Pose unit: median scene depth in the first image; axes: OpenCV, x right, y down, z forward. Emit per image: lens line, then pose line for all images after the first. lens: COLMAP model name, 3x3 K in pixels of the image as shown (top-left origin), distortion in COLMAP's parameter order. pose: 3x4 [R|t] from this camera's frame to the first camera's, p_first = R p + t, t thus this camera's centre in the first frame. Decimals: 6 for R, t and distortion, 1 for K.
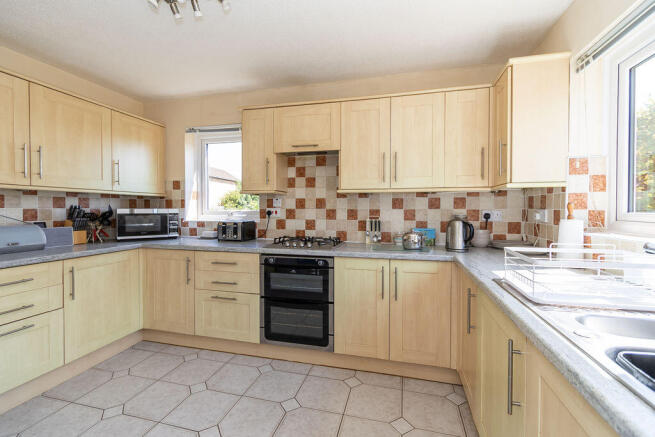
lens RADIAL K [[295.9, 0, 330.3], [0, 295.9, 217.9], [0, 0, 1]] dist [0.001126, -0.000213]
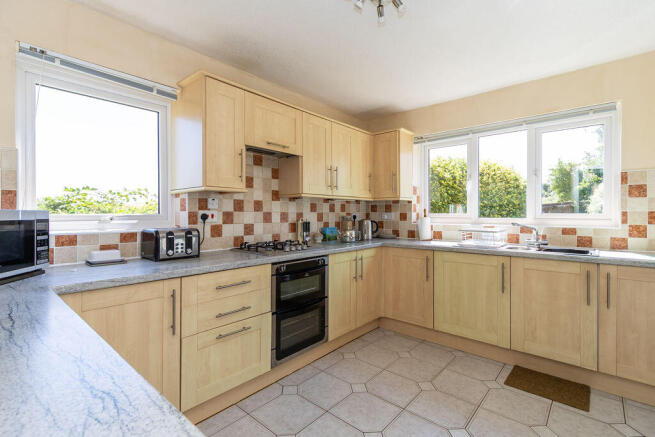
lens RADIAL K [[295.9, 0, 330.3], [0, 295.9, 217.9], [0, 0, 1]] dist [0.001126, -0.000213]
pose [[0.460898, -0.014145, 0.887341, -0.851911], [0.027557, 0.999619, 0.001621, -0.007245], [-0.887025, 0.023705, 0.461112, 0.419228]]
